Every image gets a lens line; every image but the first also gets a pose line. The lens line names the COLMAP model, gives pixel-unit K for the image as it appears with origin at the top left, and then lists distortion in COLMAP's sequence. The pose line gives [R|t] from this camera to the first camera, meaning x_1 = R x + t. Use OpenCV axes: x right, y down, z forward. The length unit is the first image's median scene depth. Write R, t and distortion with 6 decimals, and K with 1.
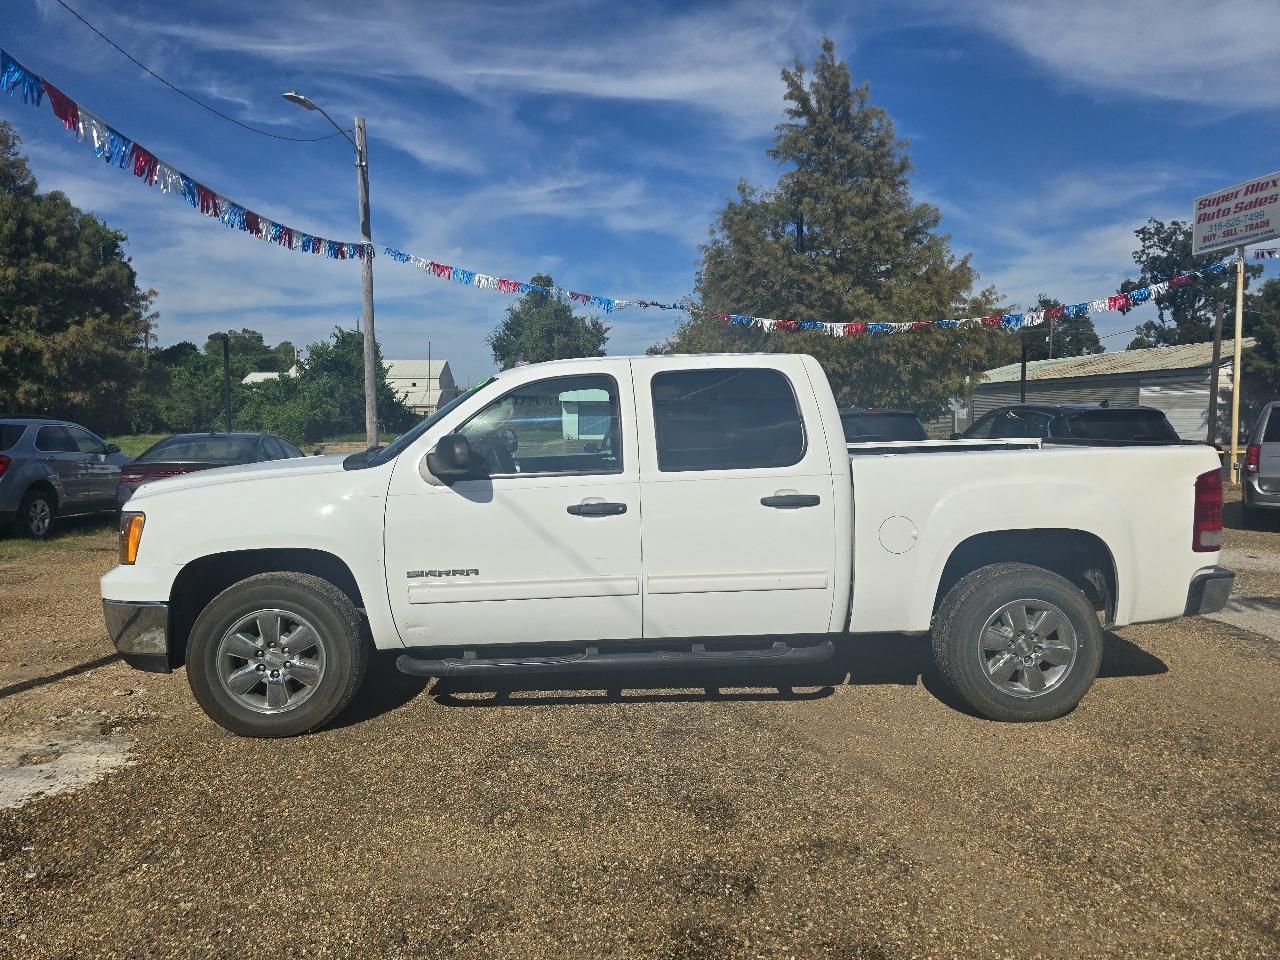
lens RADIAL K [[866.8, 0, 642.7], [0, 866.8, 473.7], [0, 0, 1]] dist [0.043924, -0.034495]
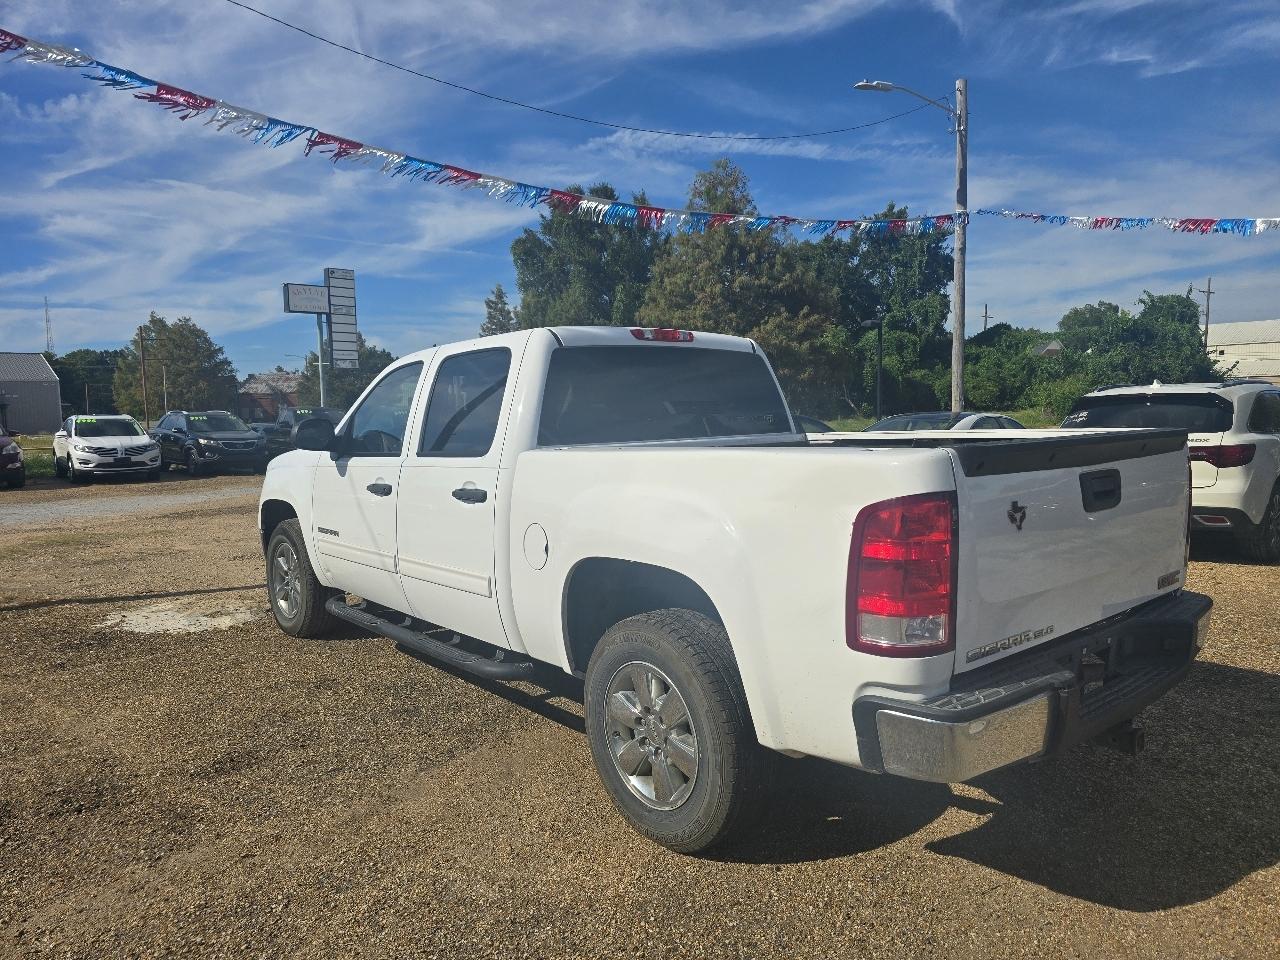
lens RADIAL K [[866.8, 0, 630.7], [0, 866.8, 462.6], [0, 0, 1]] dist [0.043924, -0.034495]
pose [[0.591878, 0.046298, -0.804697, 0.233052], [-0.035263, 0.998880, 0.031533, -0.008524], [0.805256, 0.009712, 0.592848, 0.140166]]
